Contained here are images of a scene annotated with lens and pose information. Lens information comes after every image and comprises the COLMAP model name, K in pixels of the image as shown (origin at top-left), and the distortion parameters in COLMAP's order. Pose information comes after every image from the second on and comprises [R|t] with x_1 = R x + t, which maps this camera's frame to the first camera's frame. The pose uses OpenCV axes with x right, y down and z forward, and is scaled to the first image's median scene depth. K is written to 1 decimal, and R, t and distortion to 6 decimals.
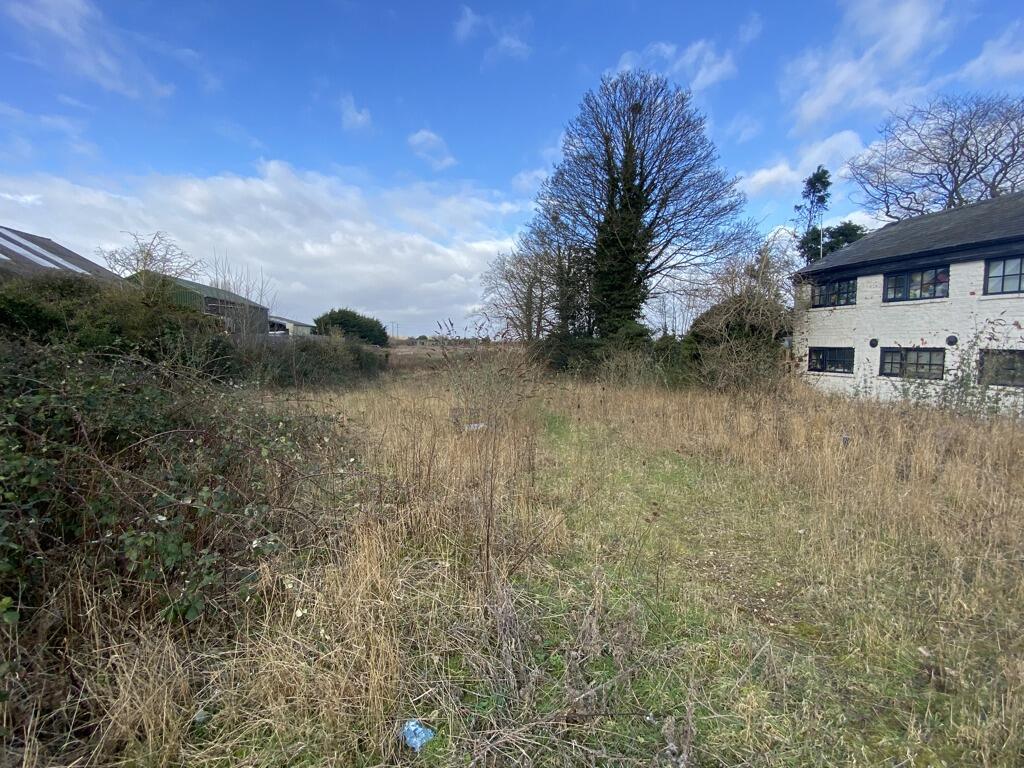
lens RADIAL K [[448.2, 0, 513.4], [0, 448.2, 383.1], [0, 0, 1]] dist [-0.001096, -0.000050]
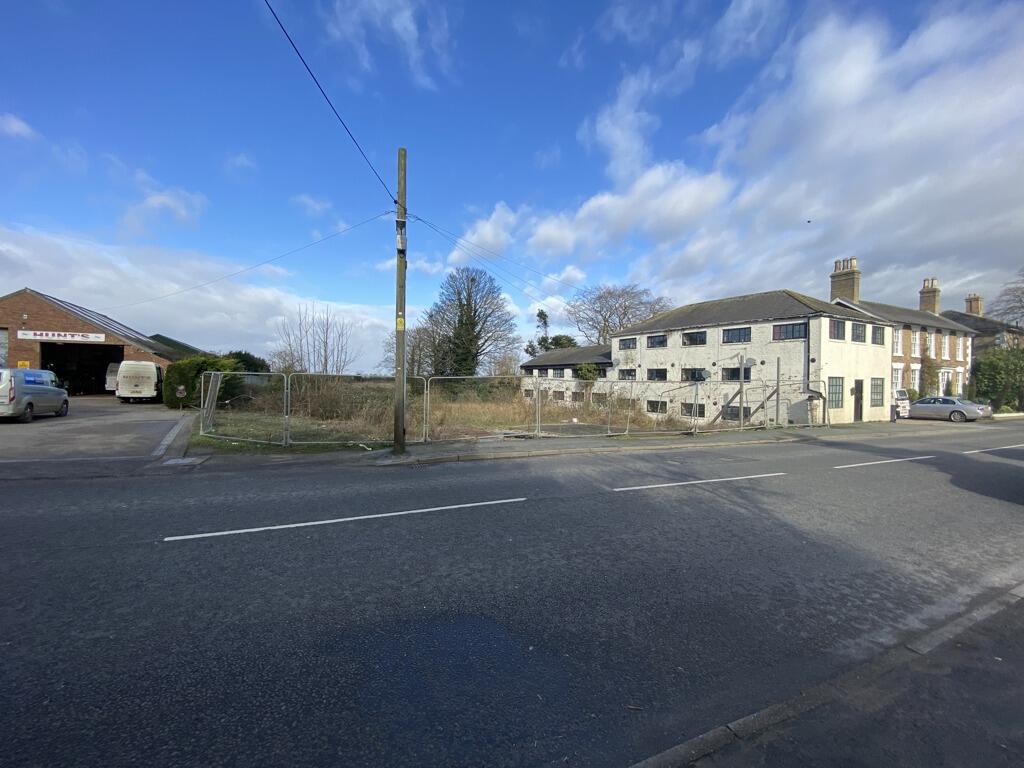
lens RADIAL K [[411.1, 0, 513.6], [0, 411.1, 386.8], [0, 0, 1]] dist [-0.000022, 0.000001]
pose [[0.948143, -0.019375, 0.317252, -0.208669], [0.027993, 0.999352, -0.022626, -0.020499], [-0.316608, 0.030334, 0.948071, -1.094021]]
